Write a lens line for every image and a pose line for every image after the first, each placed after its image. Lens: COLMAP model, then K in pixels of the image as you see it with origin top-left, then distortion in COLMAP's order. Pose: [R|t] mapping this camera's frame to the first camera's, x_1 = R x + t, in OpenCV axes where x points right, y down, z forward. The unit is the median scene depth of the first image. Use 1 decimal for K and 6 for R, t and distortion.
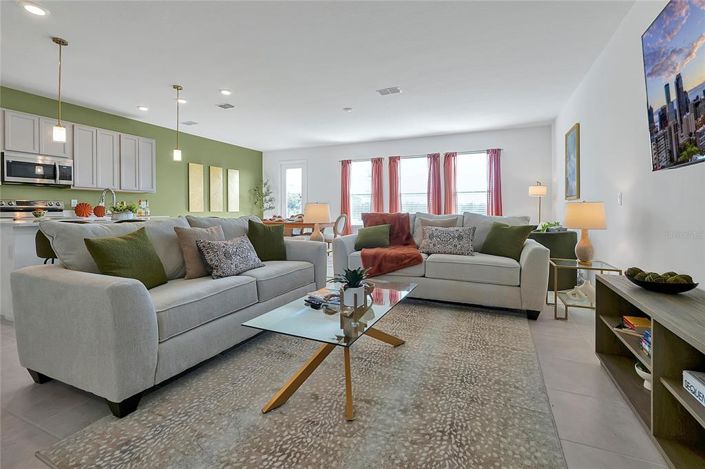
lens RADIAL K [[316.2, 0, 353.1], [0, 316.2, 208.6], [0, 0, 1]] dist [-0.001149, -0.000112]
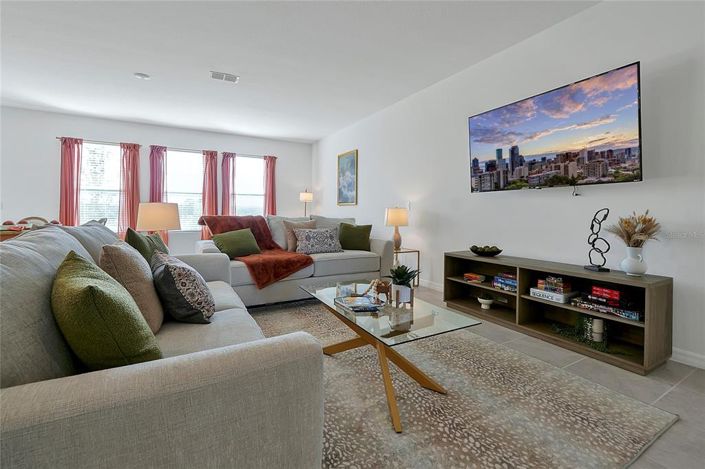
lens RADIAL K [[317.0, 0, 352.2], [0, 317.0, 212.1], [0, 0, 1]] dist [-0.000239, -0.000107]
pose [[0.582604, 0.003461, 0.812749, -0.365228], [-0.007030, 0.999975, 0.000781, 0.000064], [-0.812726, -0.006168, 0.582614, 0.188115]]
